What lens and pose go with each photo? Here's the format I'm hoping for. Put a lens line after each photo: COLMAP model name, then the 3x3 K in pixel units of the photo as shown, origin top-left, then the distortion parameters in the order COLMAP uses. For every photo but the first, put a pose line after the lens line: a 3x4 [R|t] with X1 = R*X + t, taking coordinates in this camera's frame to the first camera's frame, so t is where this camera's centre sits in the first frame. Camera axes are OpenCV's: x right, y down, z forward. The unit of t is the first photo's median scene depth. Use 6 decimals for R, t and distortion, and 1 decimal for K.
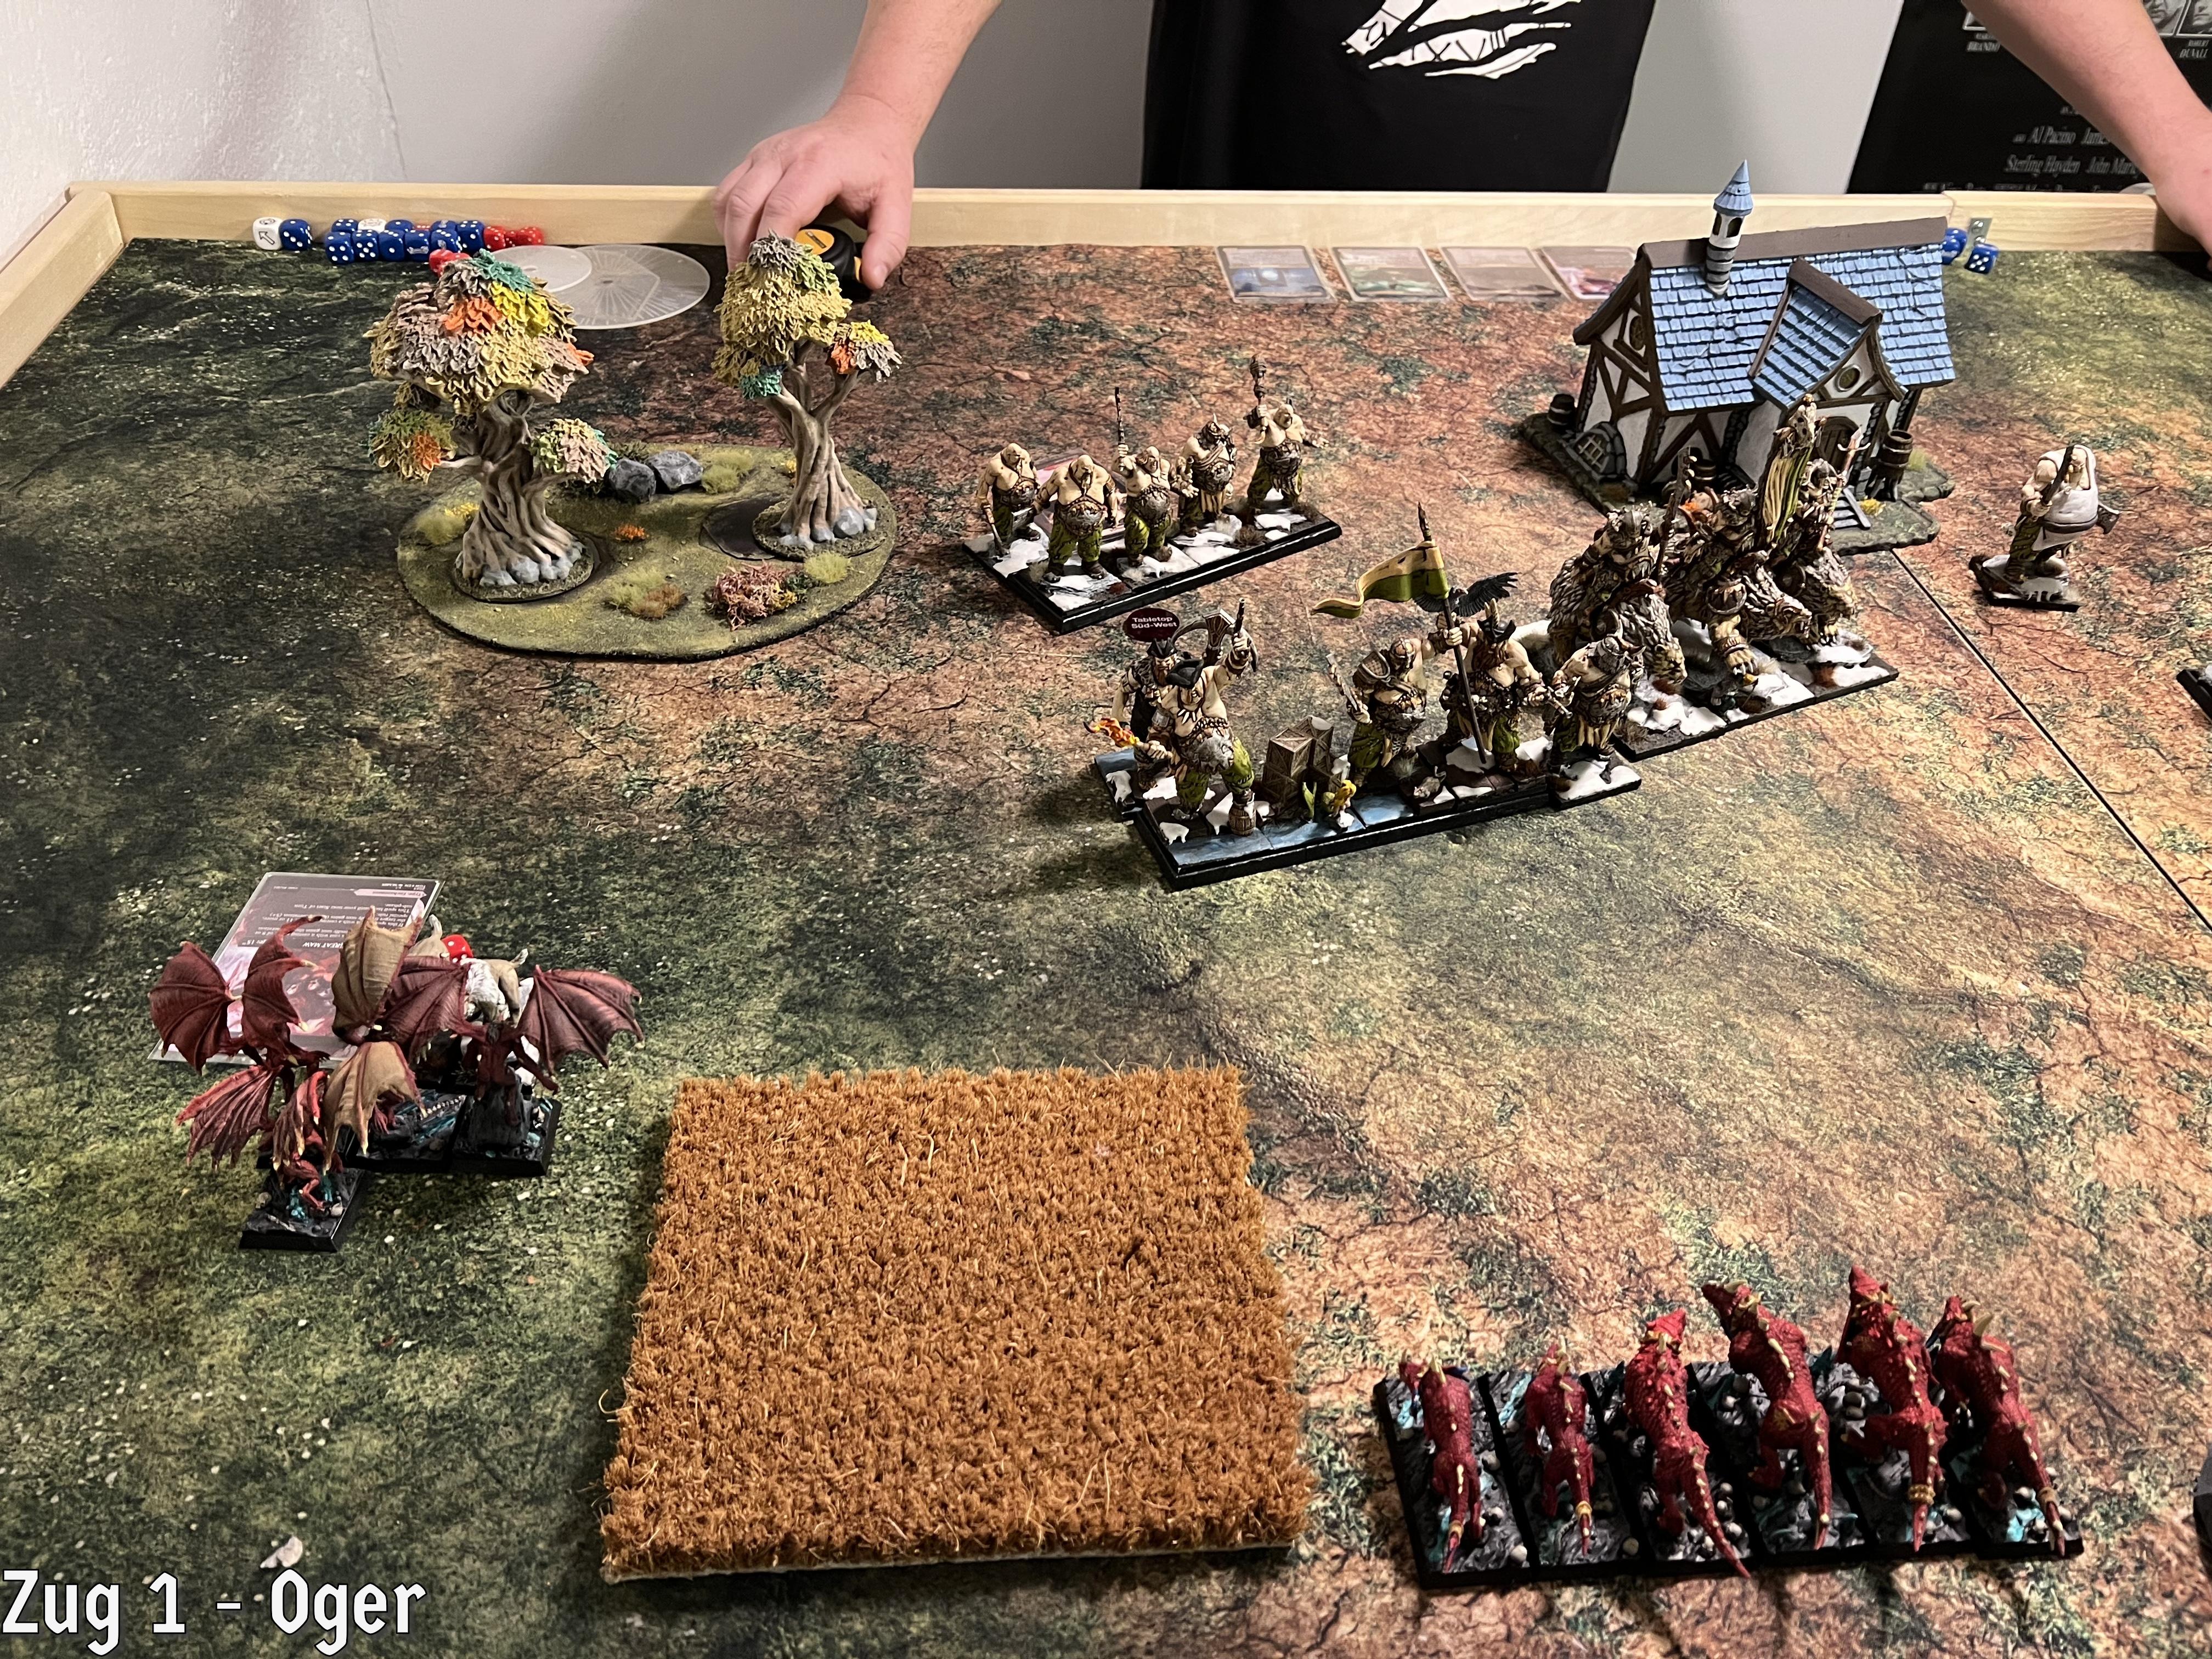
lens RADIAL K [[1695.8, 0, 1088.6], [0, 1695.8, 834.2], [0, 0, 1]] dist [0.043863, -0.066001]
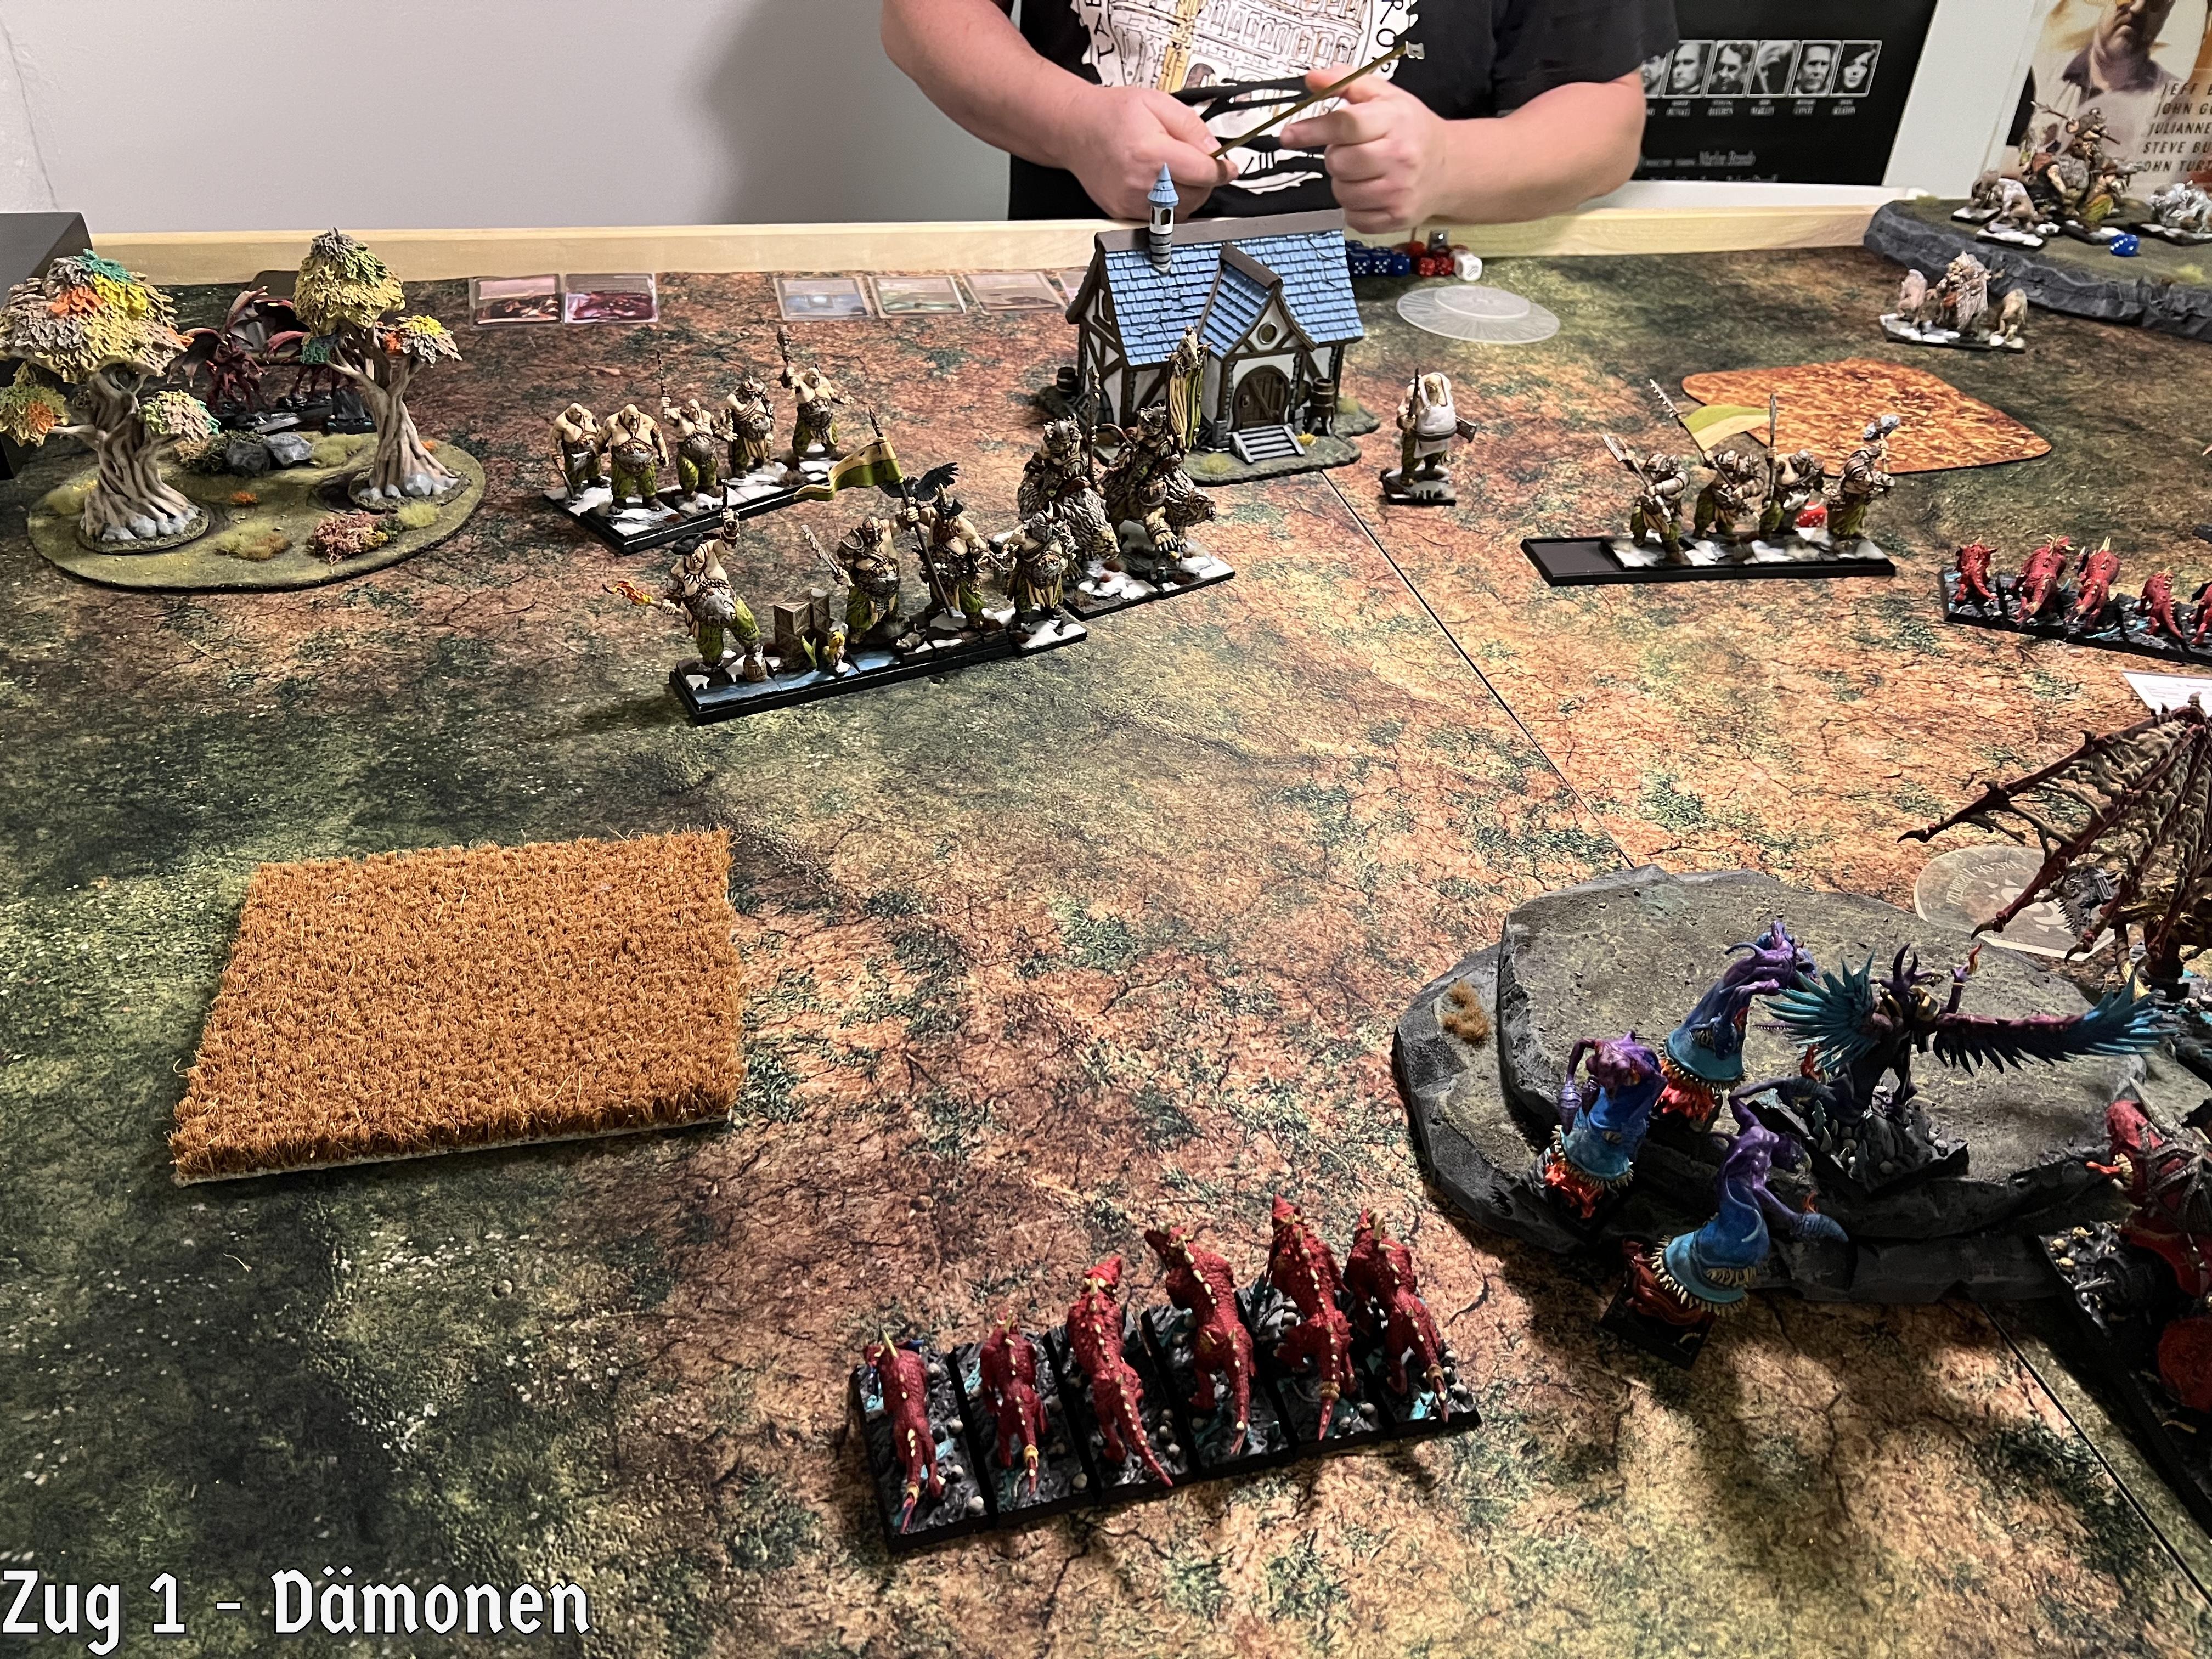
lens RADIAL K [[1695.8, 0, 1099.2], [0, 1695.8, 841.9], [0, 0, 1]] dist [0.043863, -0.066001]
pose [[0.989164, -0.074180, 0.126698, 0.162858], [0.081350, 0.995308, -0.052377, 0.189463], [-0.122218, 0.062116, 0.990558, -0.235039]]
